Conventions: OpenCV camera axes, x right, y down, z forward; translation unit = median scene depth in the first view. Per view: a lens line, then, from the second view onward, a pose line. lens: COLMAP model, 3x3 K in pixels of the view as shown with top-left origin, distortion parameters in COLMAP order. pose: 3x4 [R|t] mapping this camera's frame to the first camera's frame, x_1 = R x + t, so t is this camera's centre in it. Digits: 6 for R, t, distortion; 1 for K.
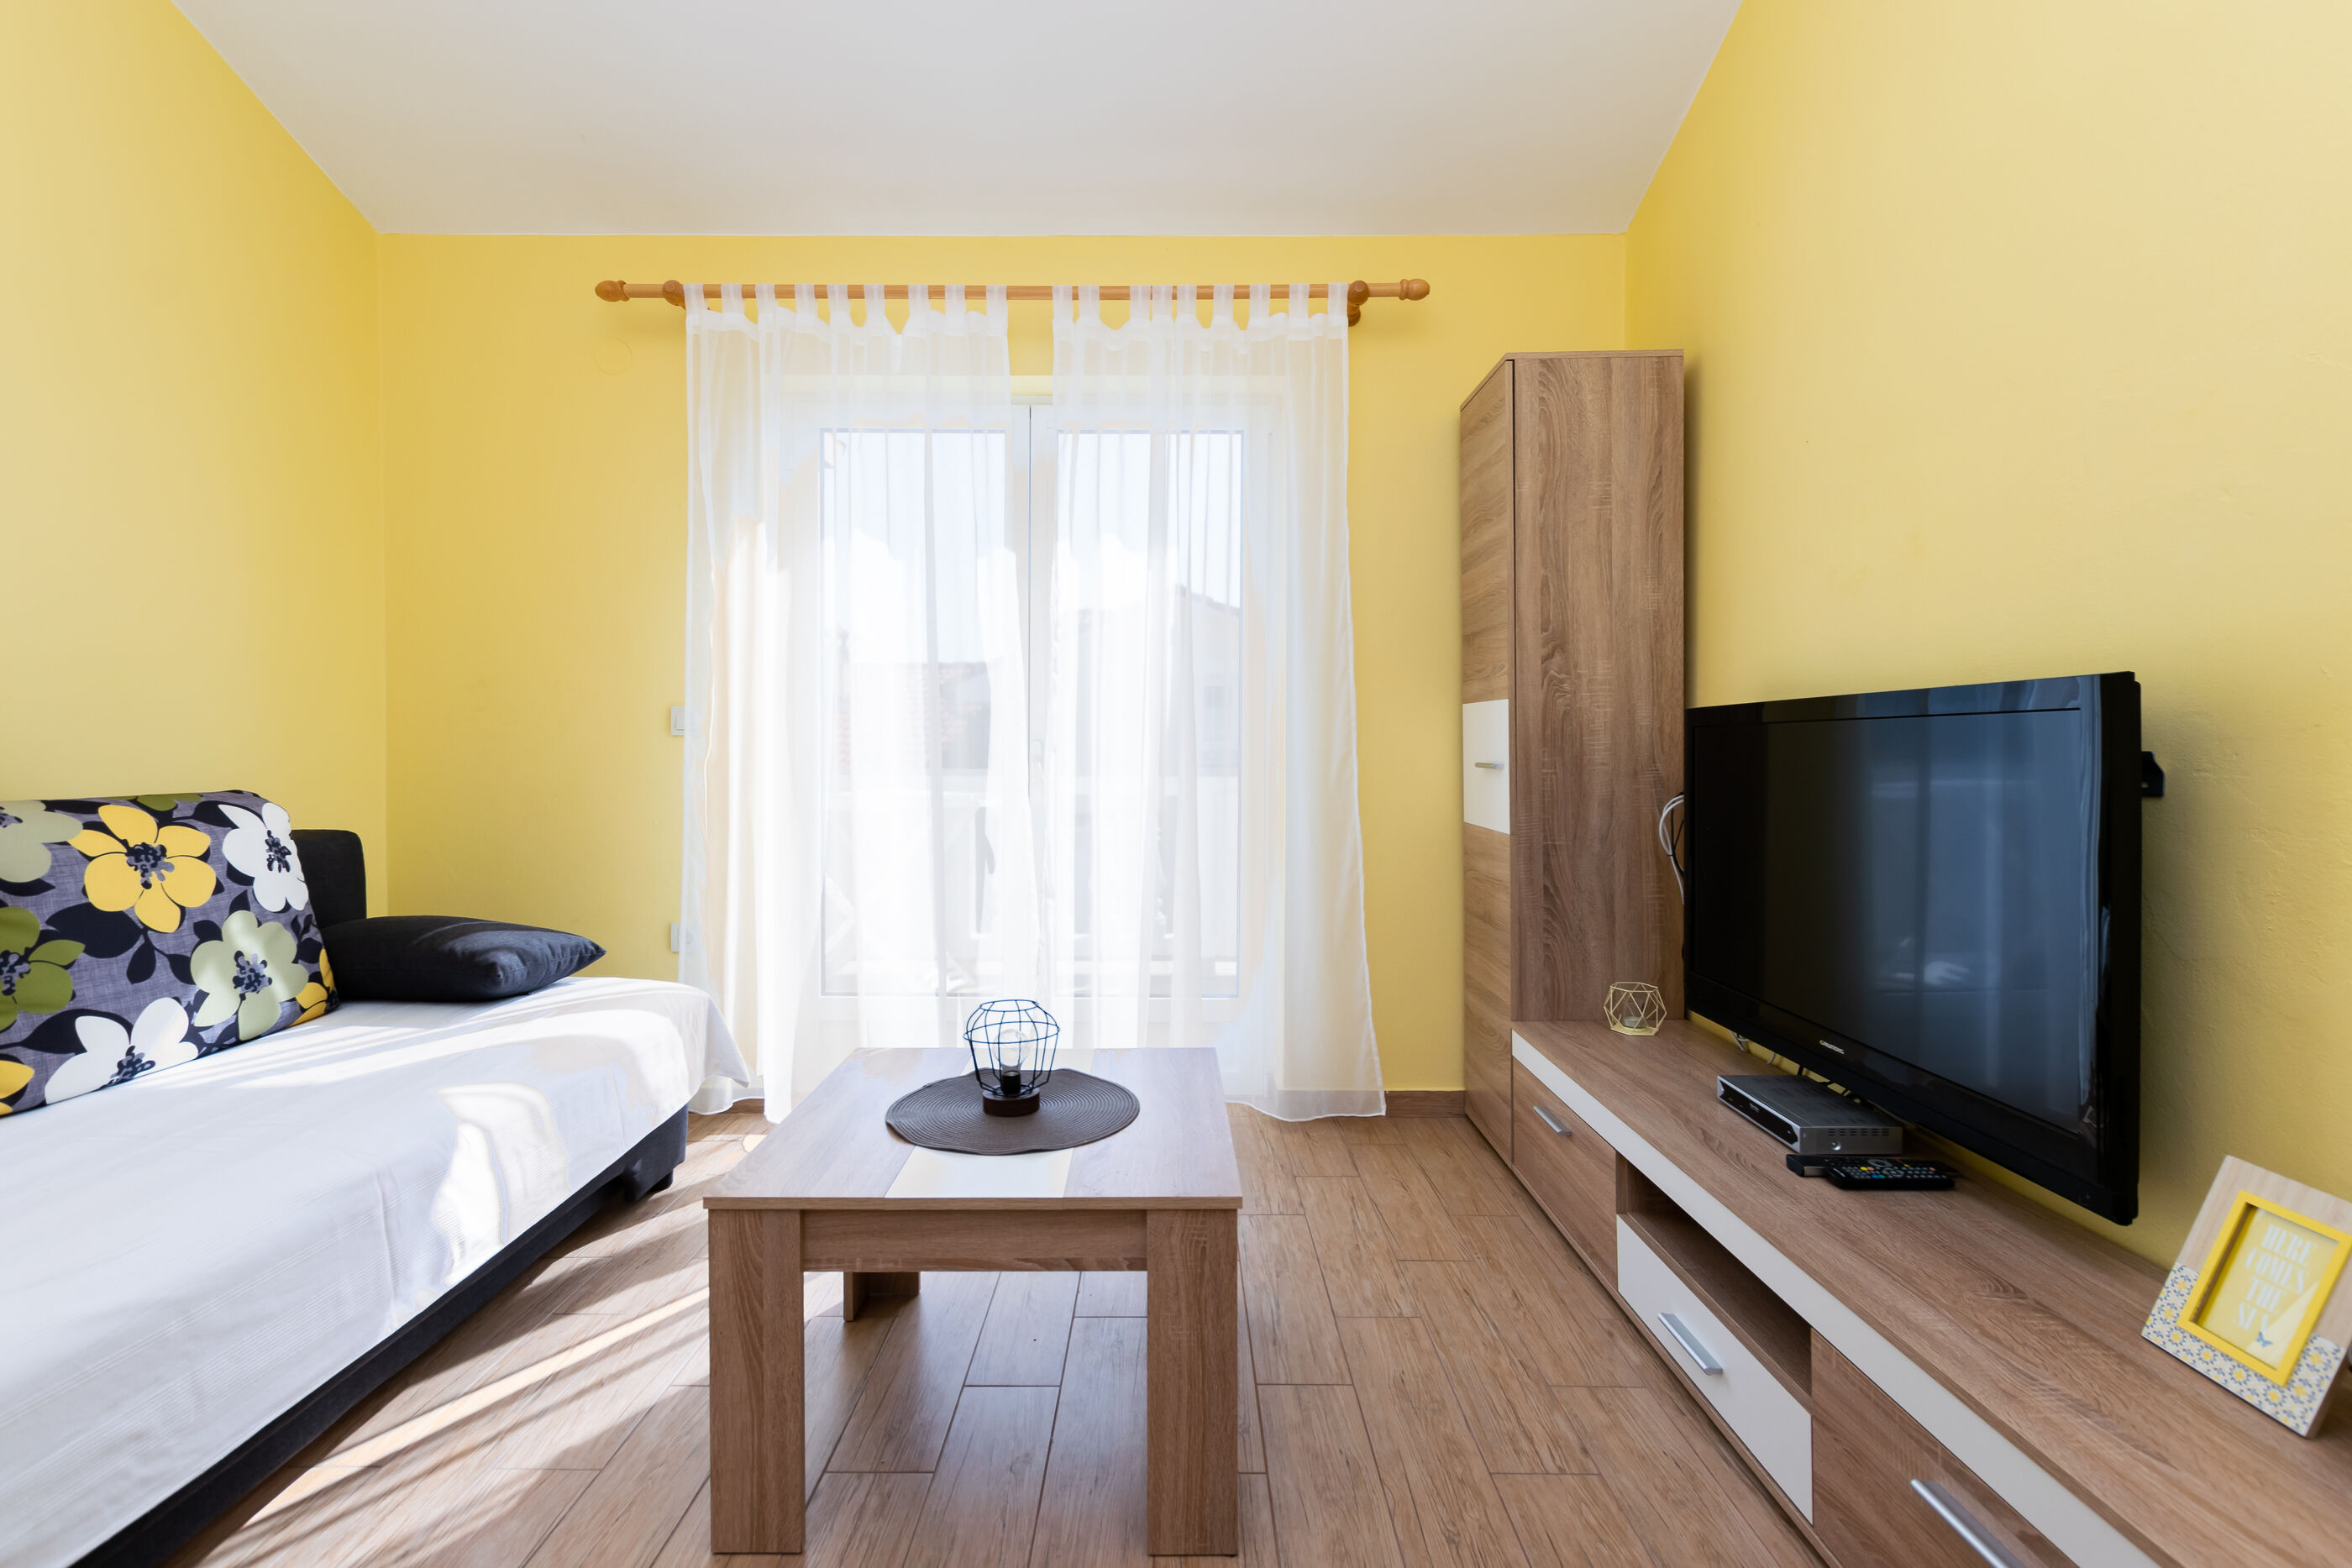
lens RADIAL K [[999.5, 0, 1163.7], [0, 999.5, 786.2], [0, 0, 1]] dist [0.011248, -0.005189]
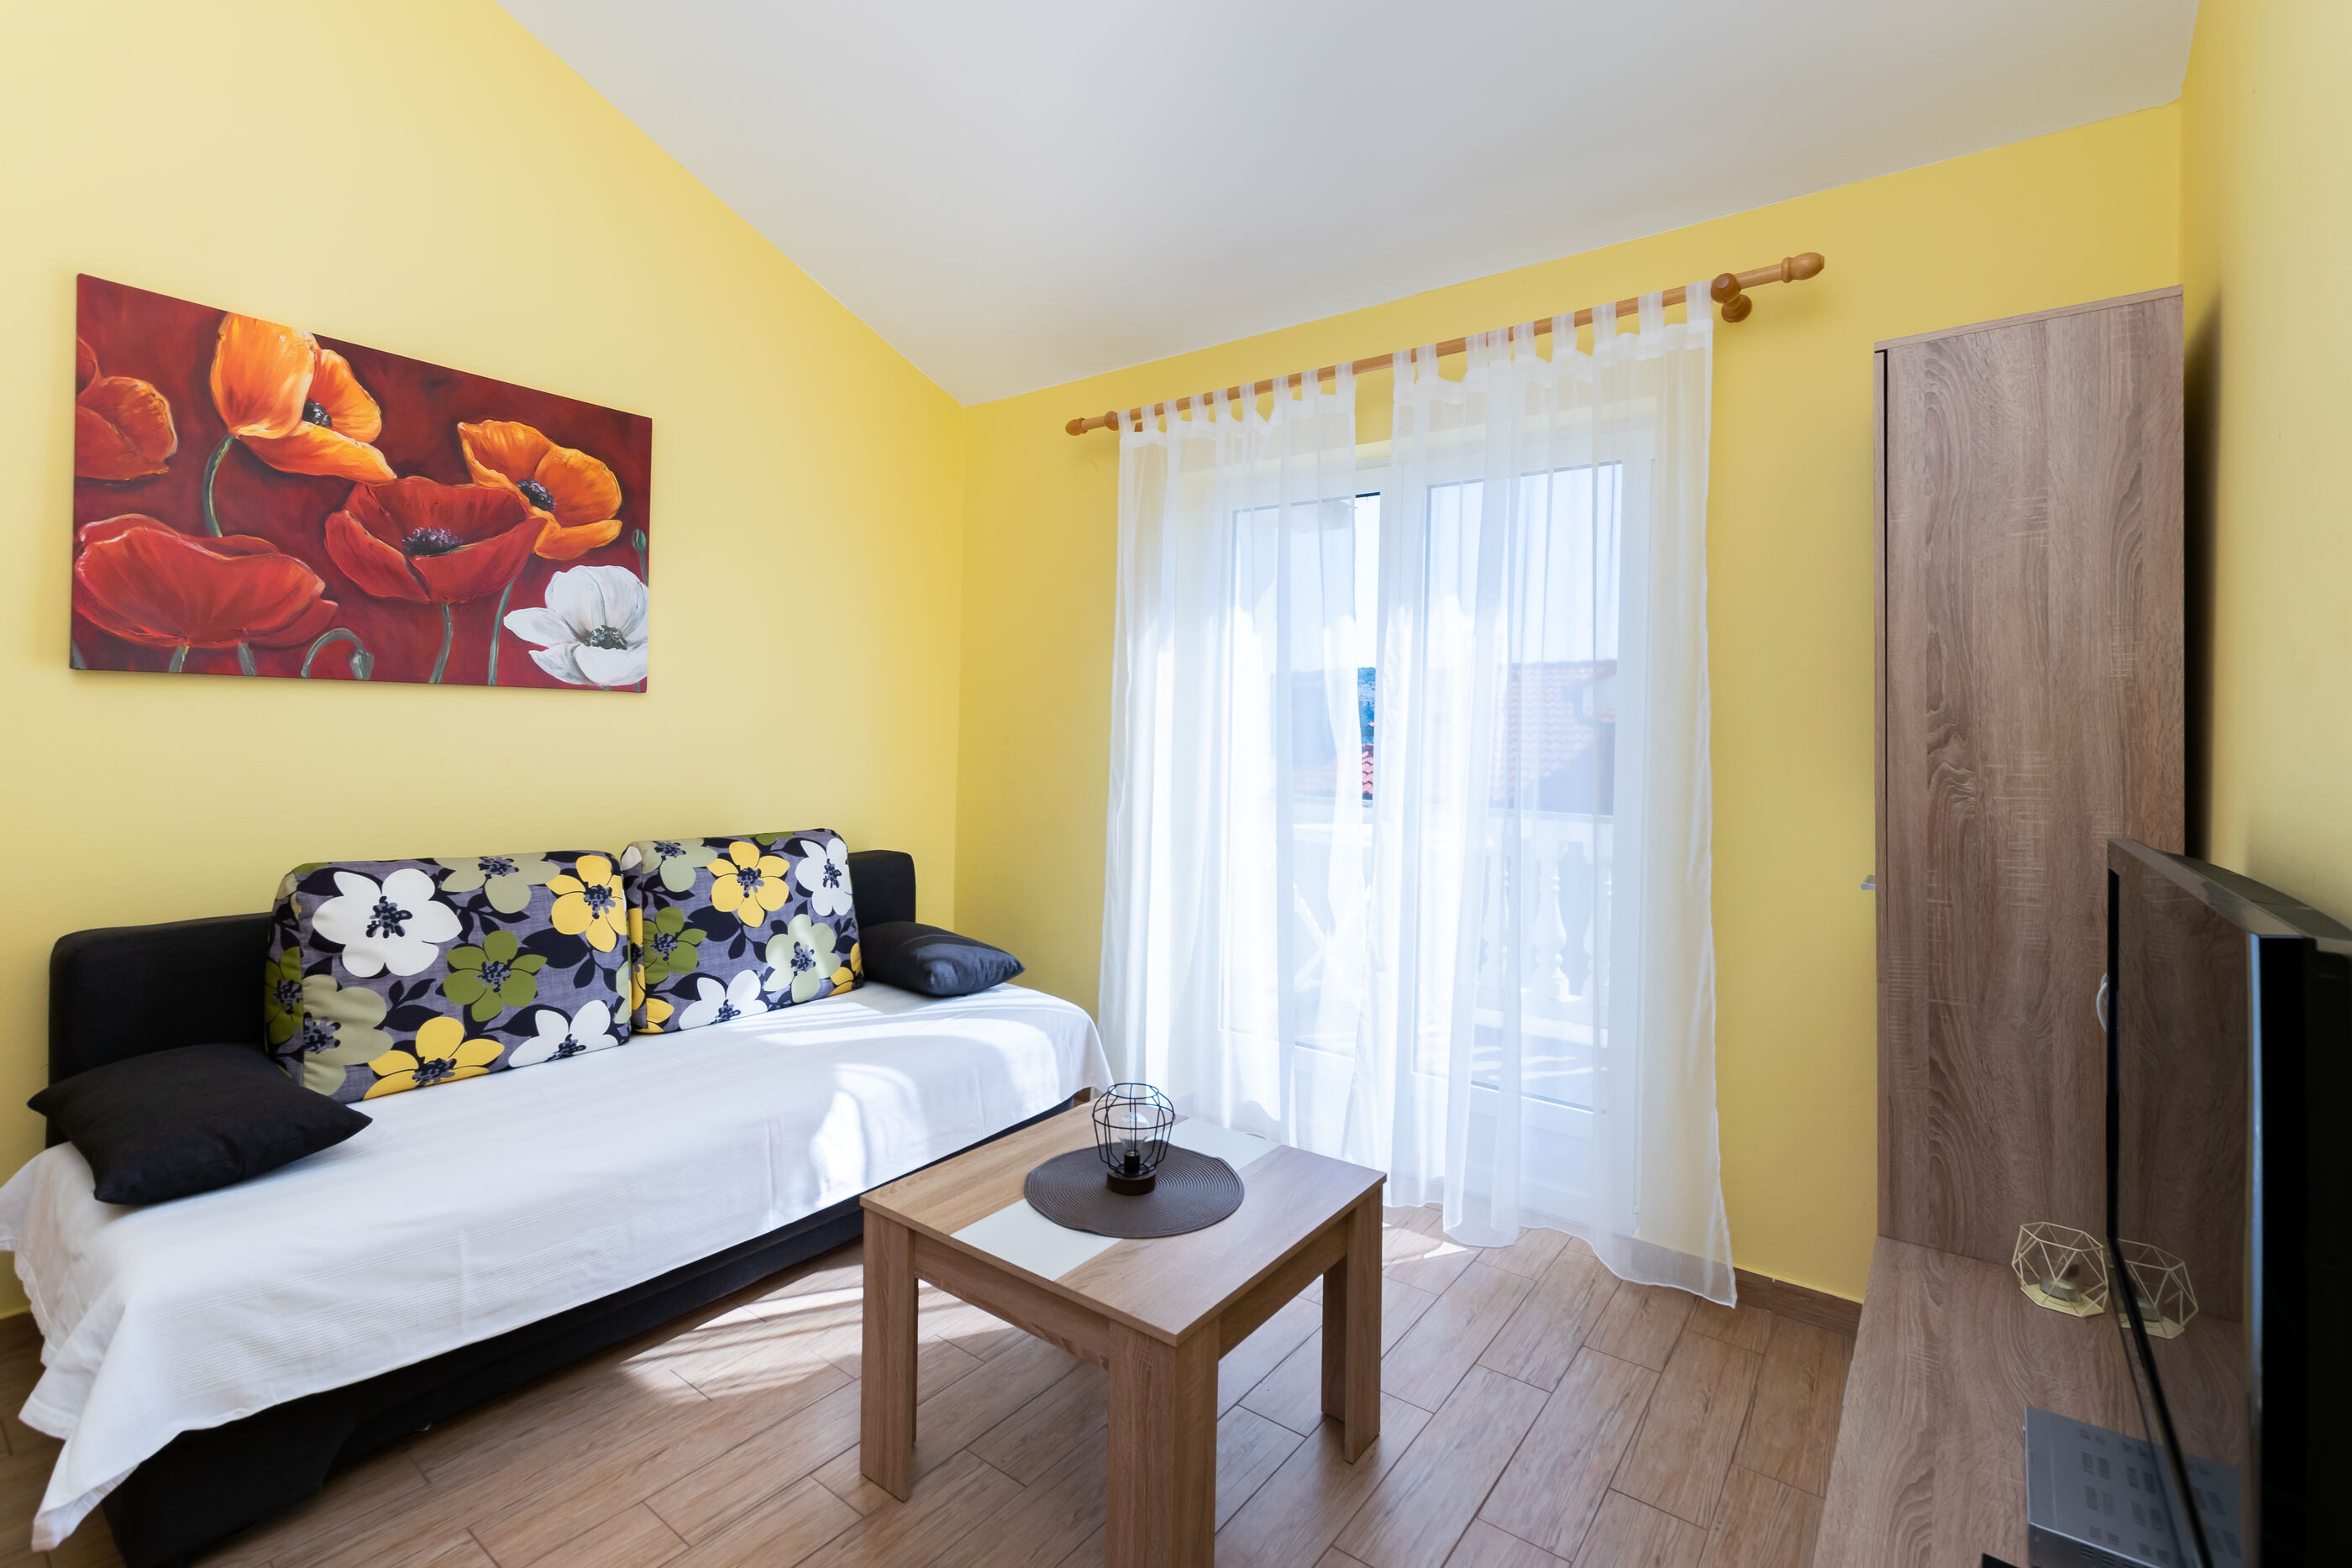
lens RADIAL K [[1036.8, 0, 1169.7], [0, 1036.8, 759.2], [0, 0, 1]] dist [0.007427, -0.000192]
pose [[0.809918, 0.016864, -0.586301, 0.411884], [-0.031708, 0.999384, -0.015056, -0.098091], [0.585686, 0.030785, 0.809953, 0.069027]]
